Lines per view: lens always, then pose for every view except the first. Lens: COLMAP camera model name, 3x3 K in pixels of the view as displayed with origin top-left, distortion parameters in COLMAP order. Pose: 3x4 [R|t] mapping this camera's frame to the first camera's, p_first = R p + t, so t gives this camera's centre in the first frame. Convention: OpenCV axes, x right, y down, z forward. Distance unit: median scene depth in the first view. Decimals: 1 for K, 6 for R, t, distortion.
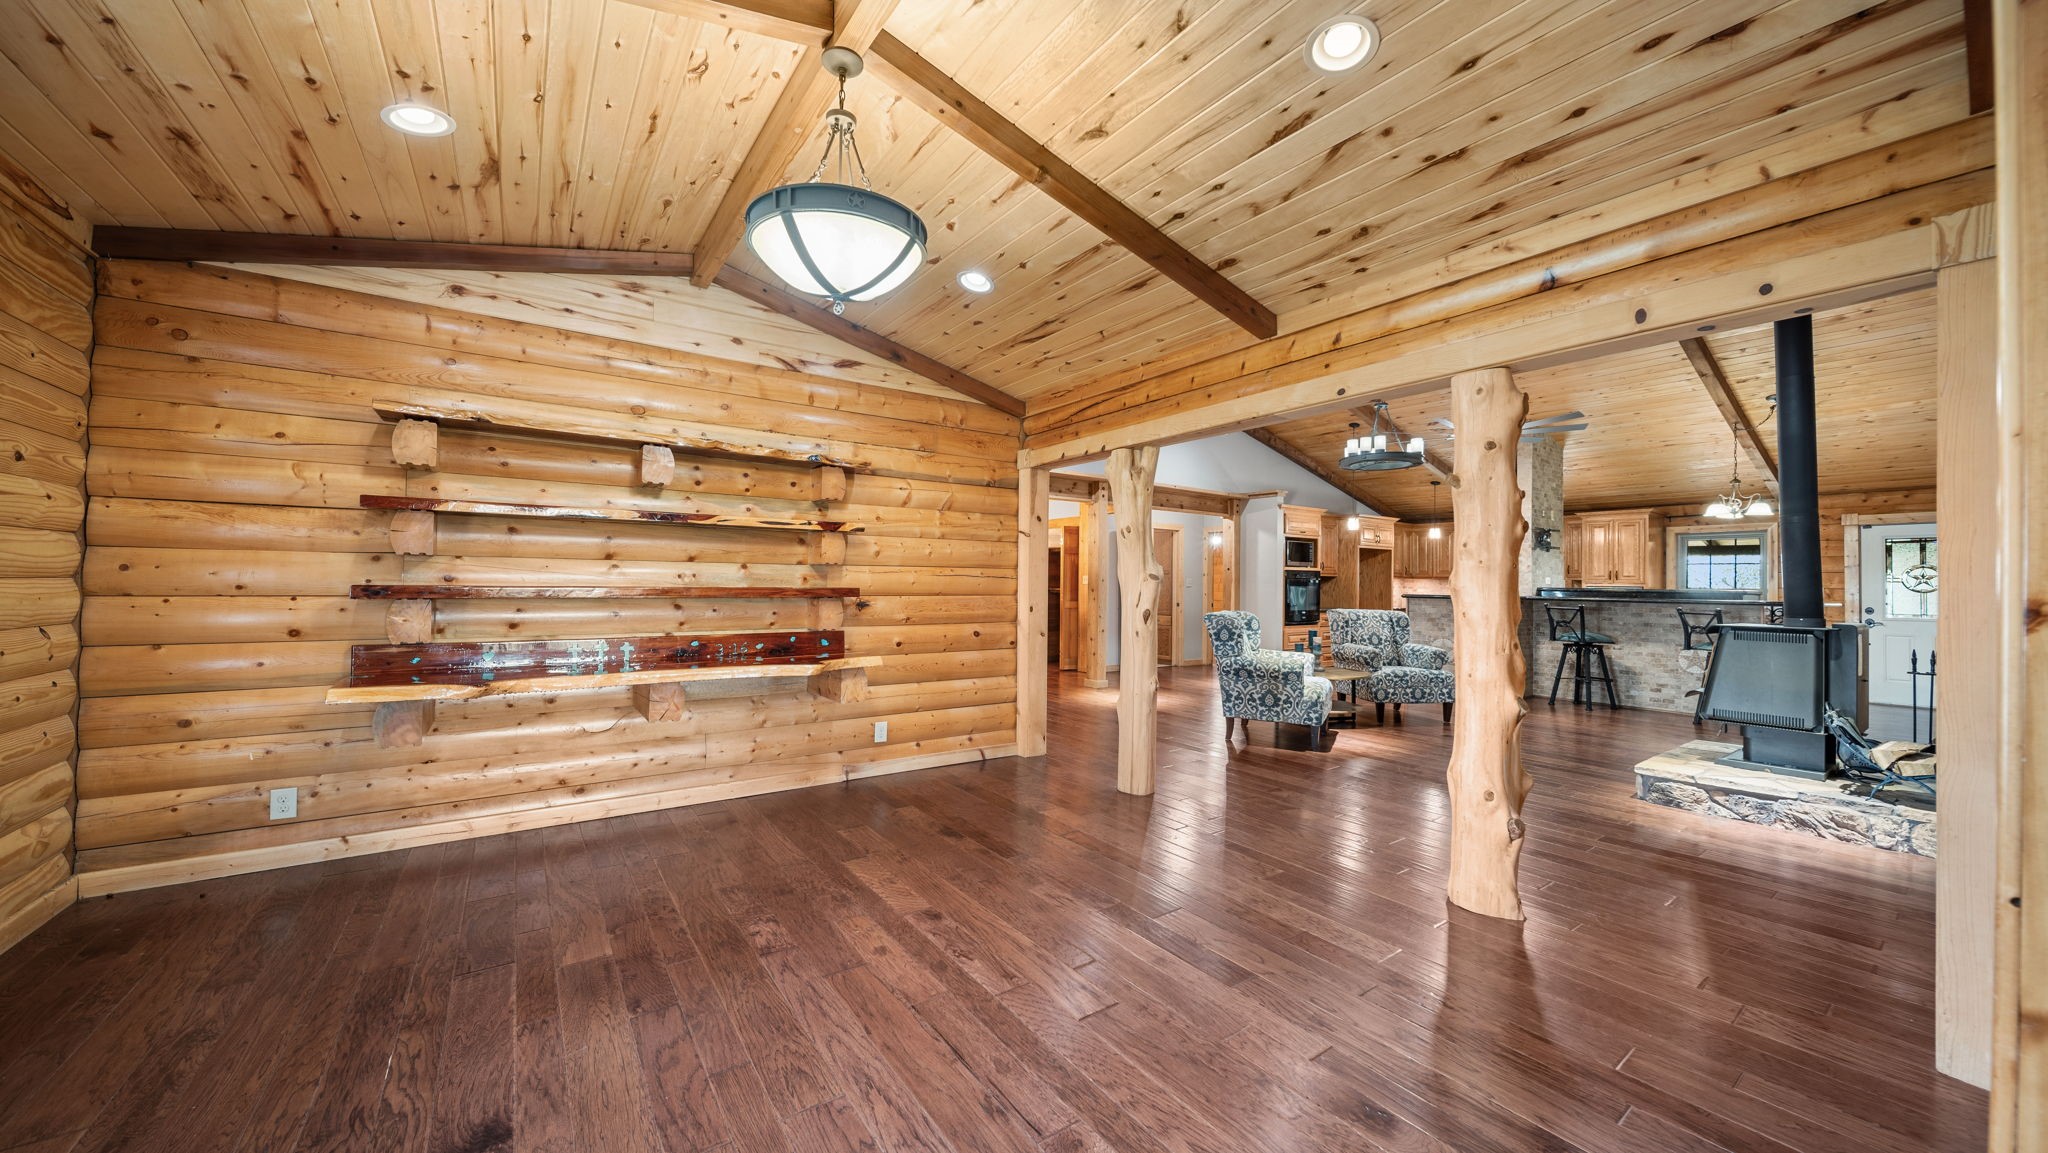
lens RADIAL K [[714.9, 0, 1024.0], [0, 714.9, 573.4], [0, 0, 1]] dist [0.001707, -0.002245]
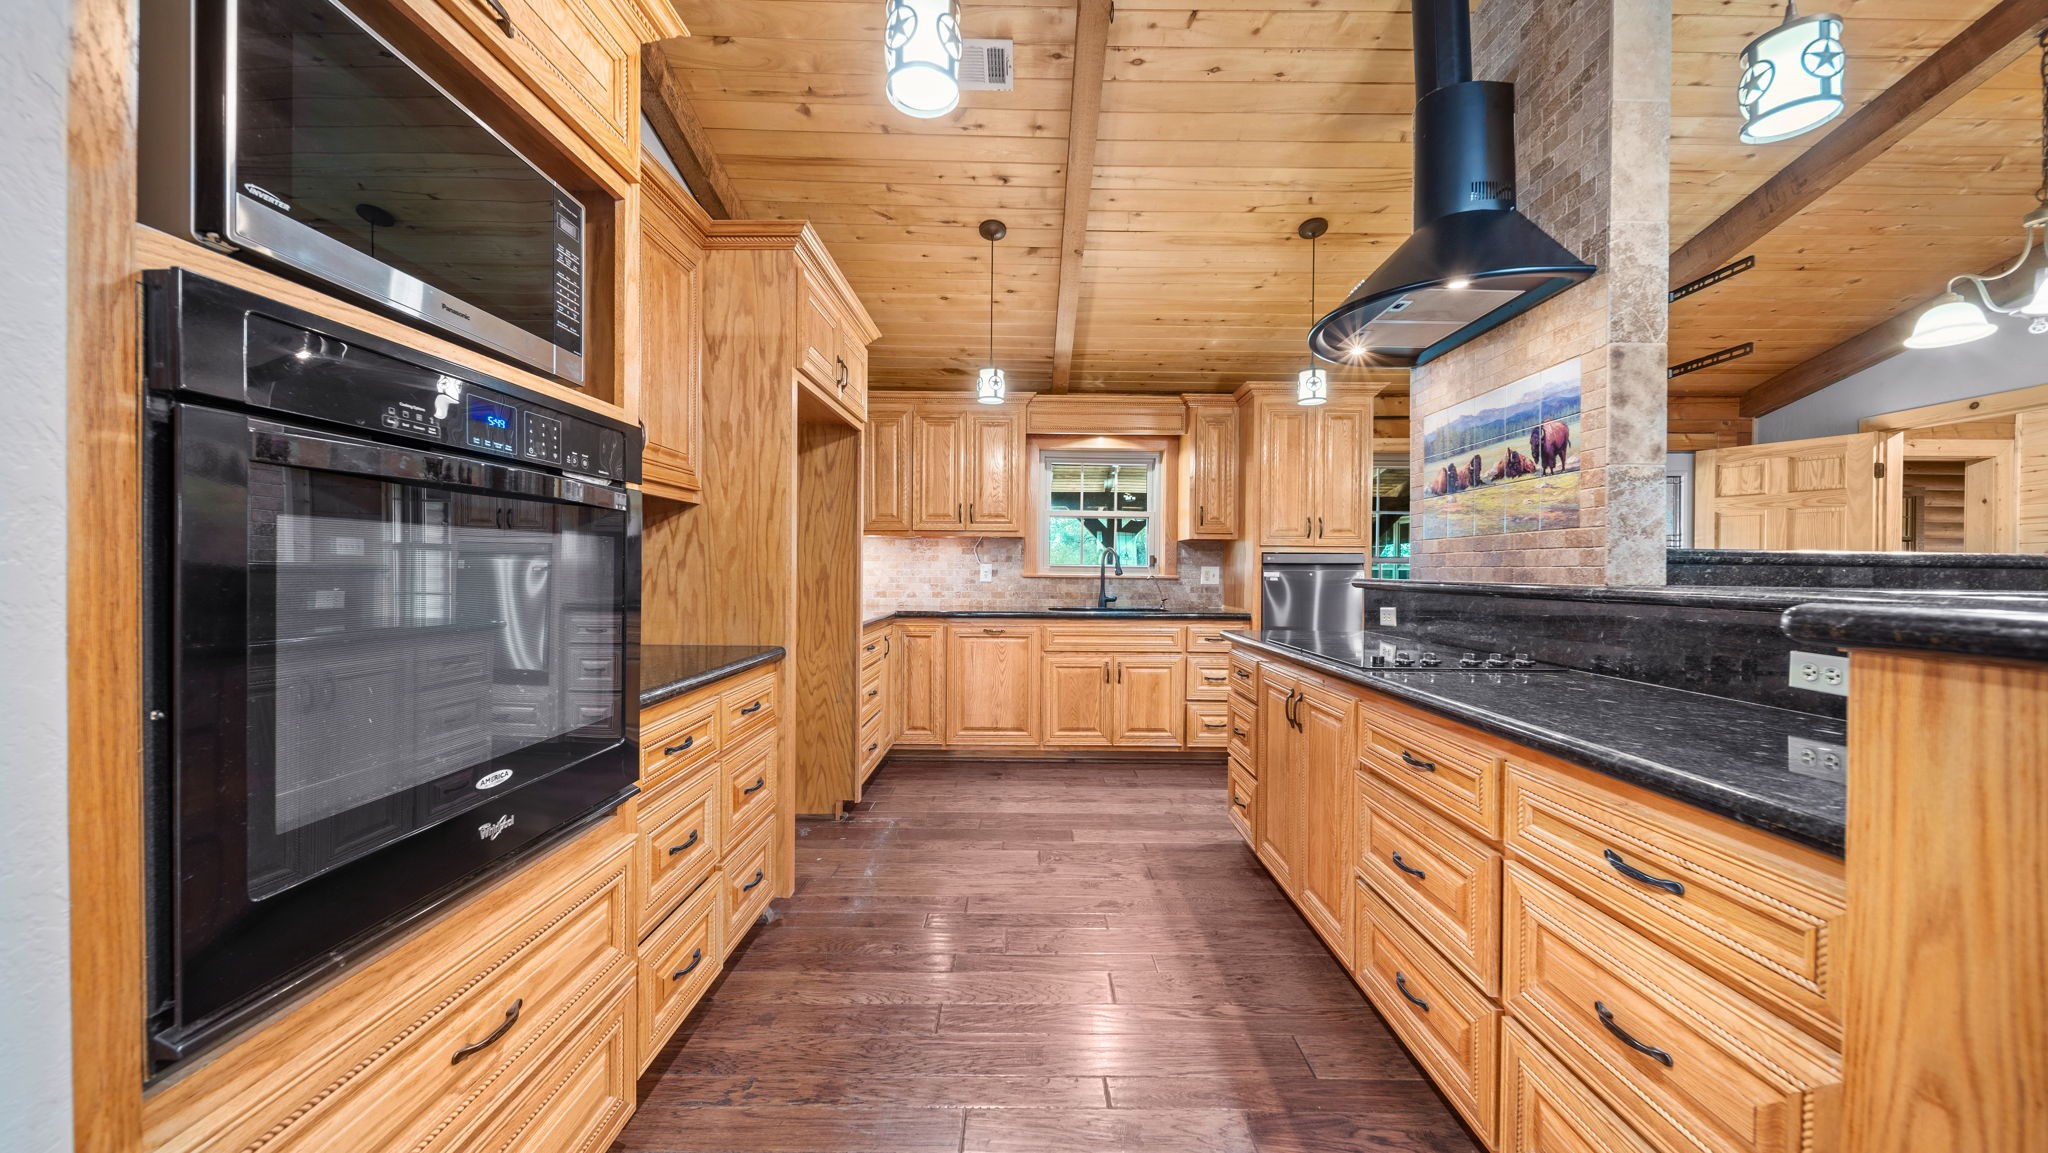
lens RADIAL K [[714.9, 0, 1024.0], [0, 714.9, 573.4], [0, 0, 1]] dist [0.001707, -0.002245]
pose [[0.586217, -0.015713, 0.810002, 0.460487], [-0.012269, 0.999525, 0.028269, 0.026161], [-0.810061, -0.026510, 0.585746, 1.144242]]
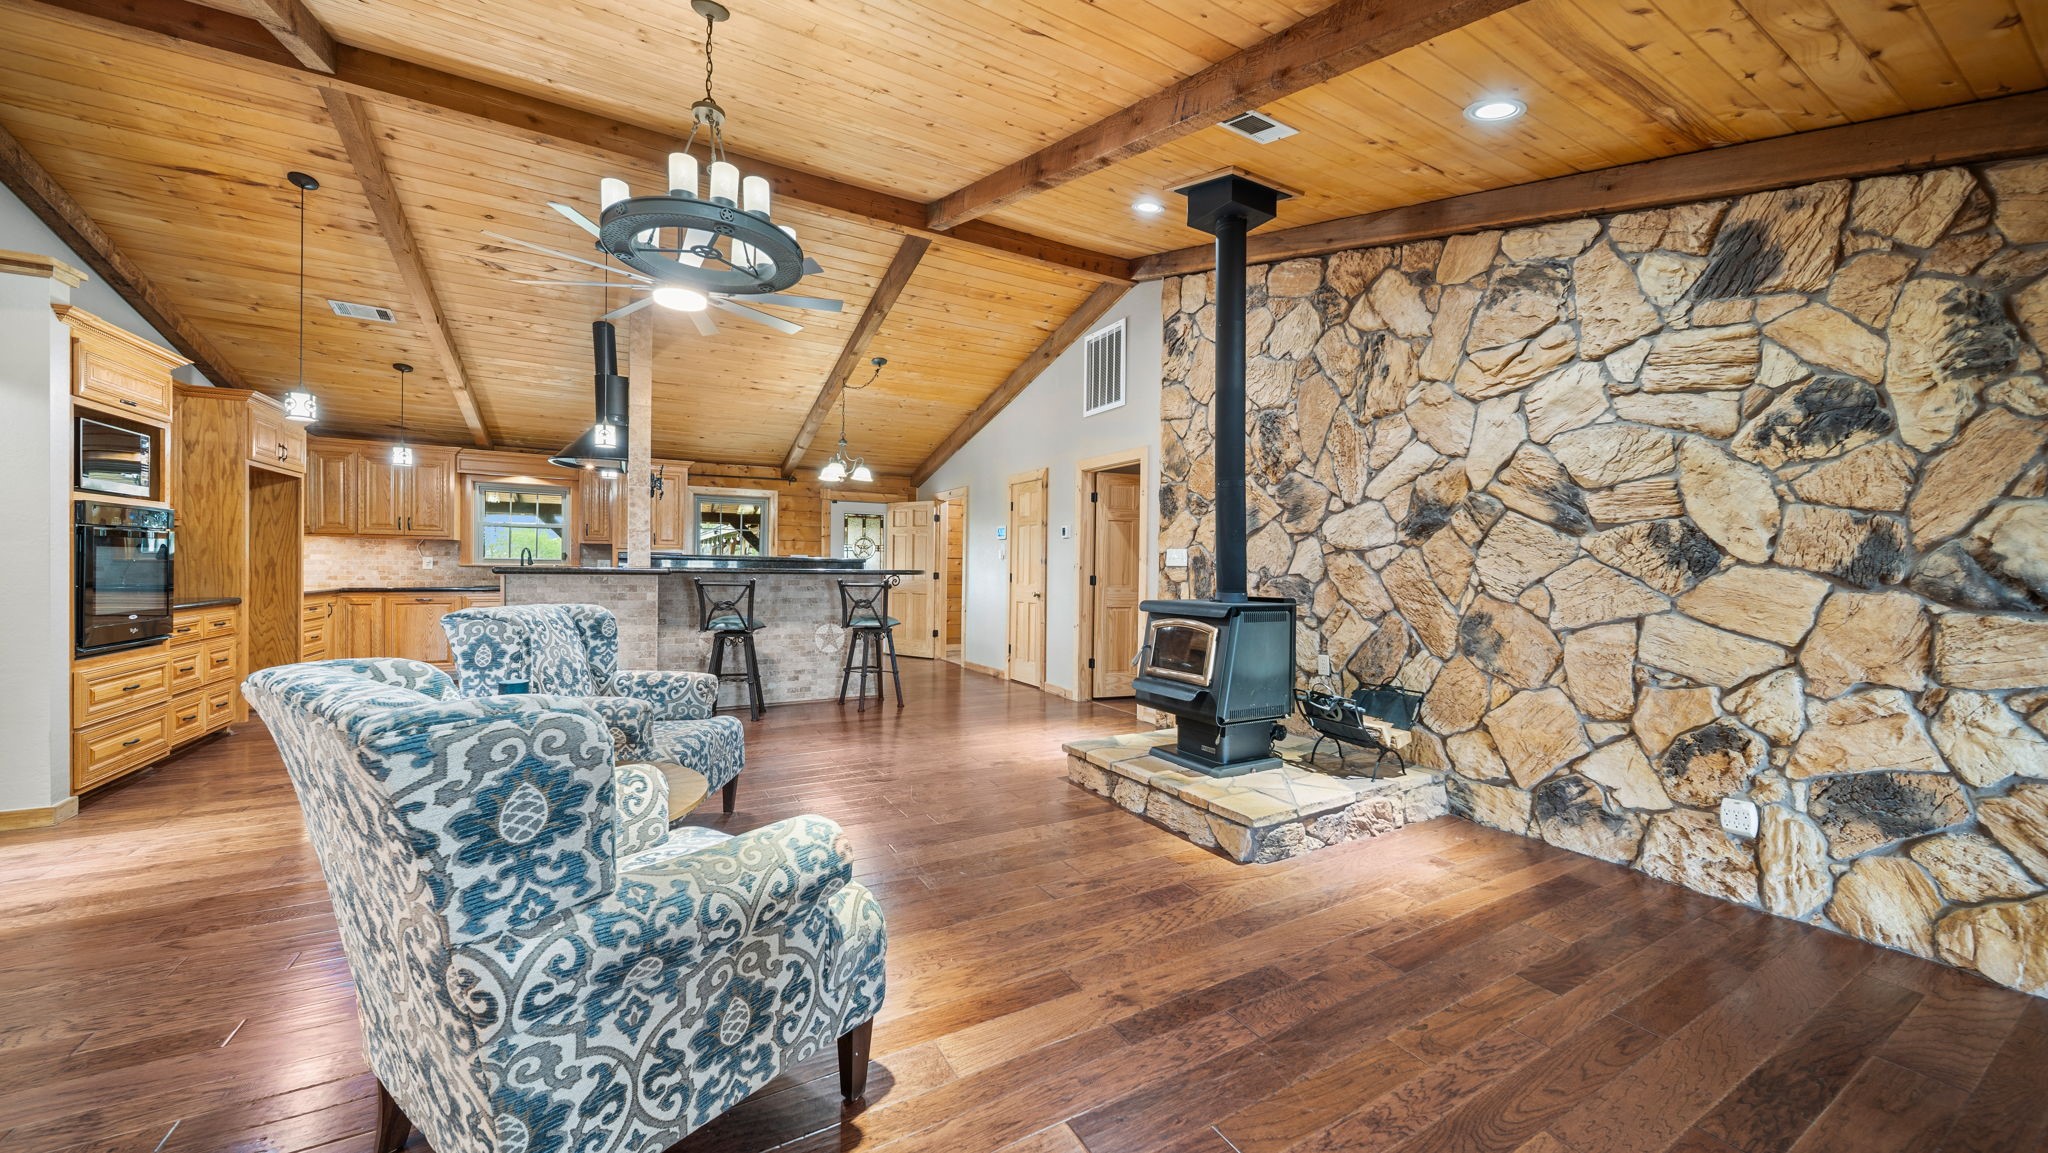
lens RADIAL K [[716.4, 0, 1025.6], [0, 716.4, 572.7], [0, 0, 1]] dist [-0.000253, -0.001347]
pose [[0.104378, -0.022187, 0.994290, 0.083952], [-0.026152, 0.999344, 0.025045, 0.011956], [-0.994194, -0.028617, 0.103729, 0.639962]]
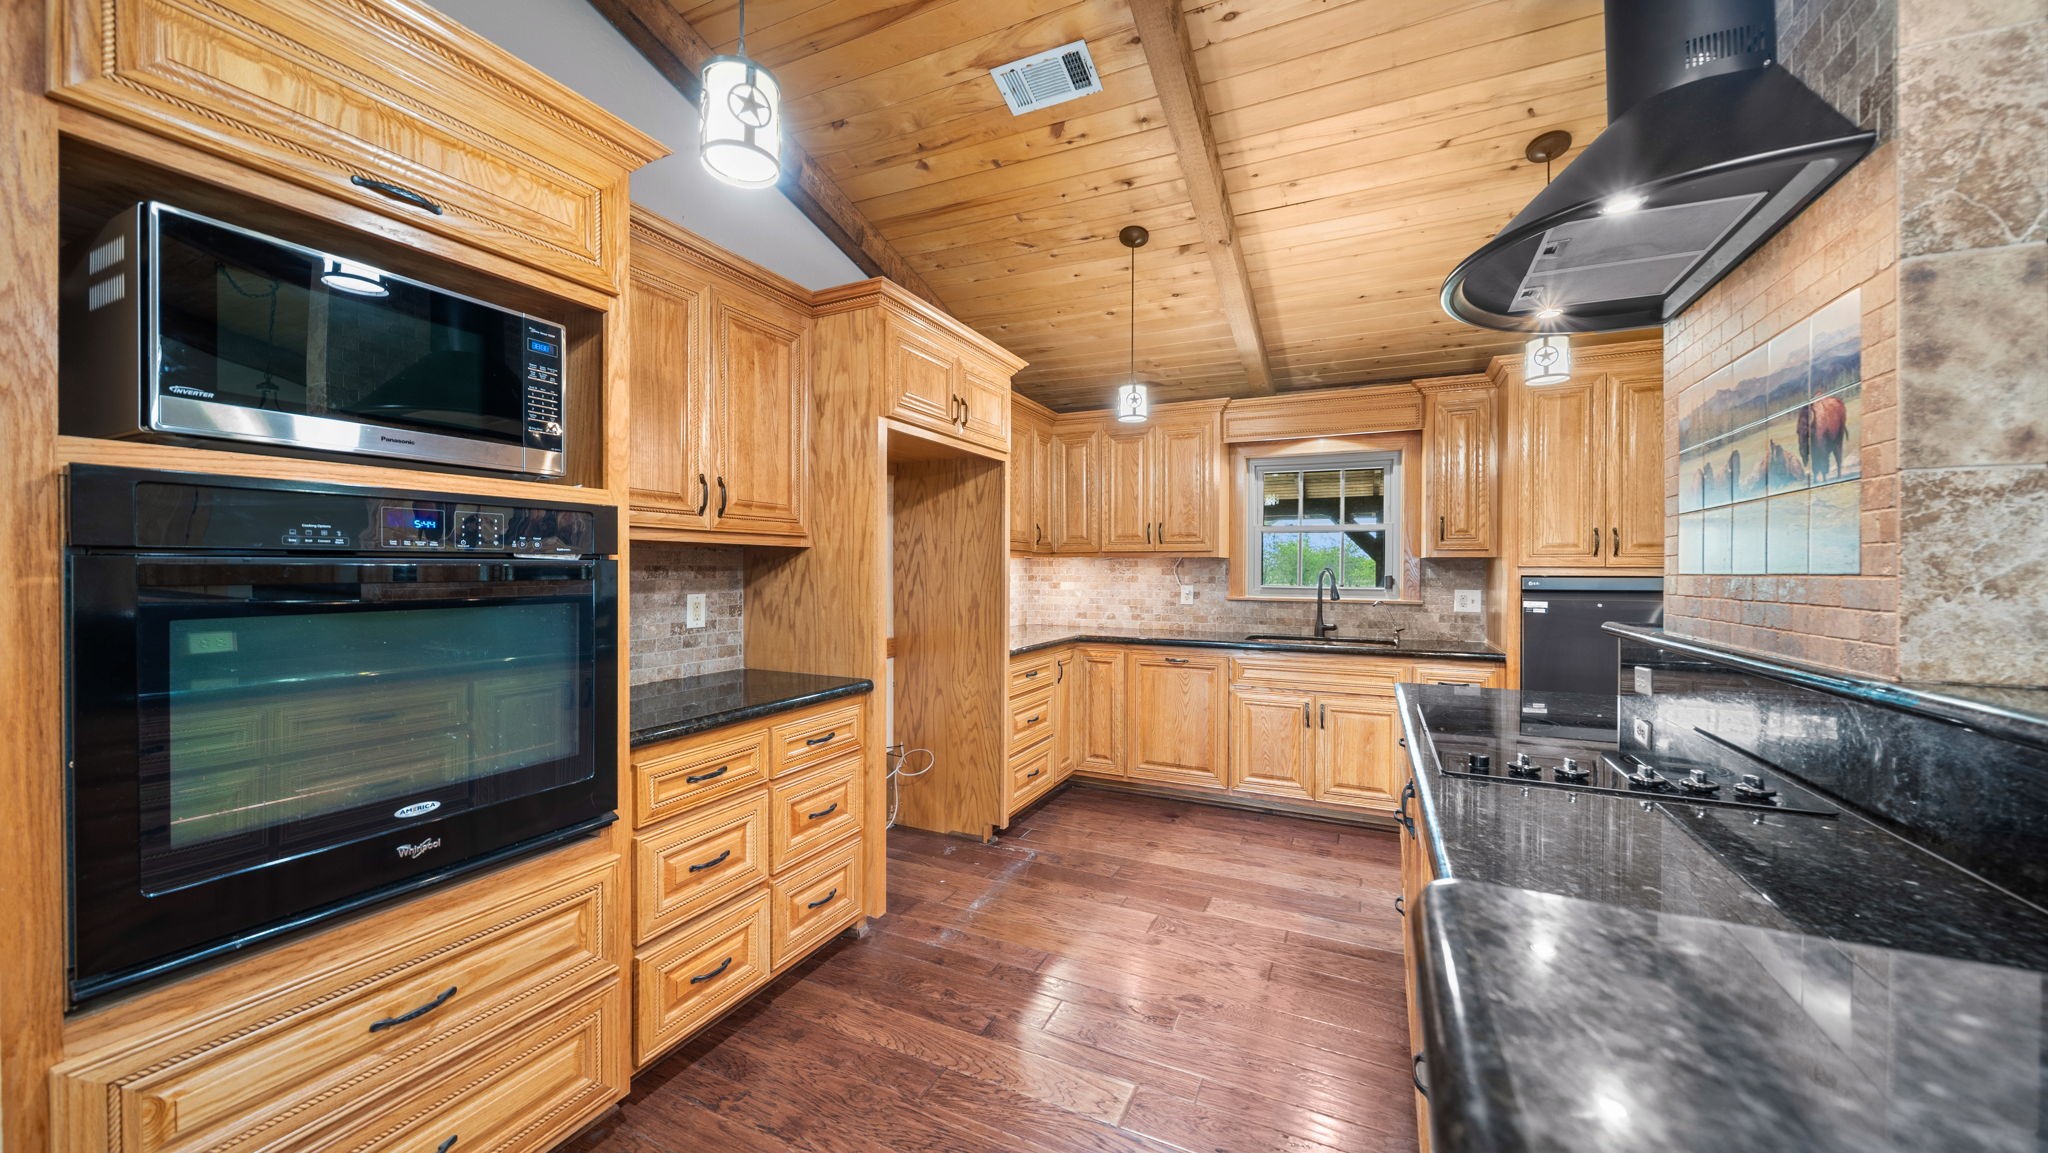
lens RADIAL K [[716.4, 0, 1025.6], [0, 716.4, 572.7], [0, 0, 1]] dist [-0.000253, -0.001347]
pose [[0.876677, -0.013908, 0.480879, 0.558551], [0.001942, 0.999676, 0.025373, 0.009534], [-0.481076, -0.021310, 0.876420, 1.085149]]
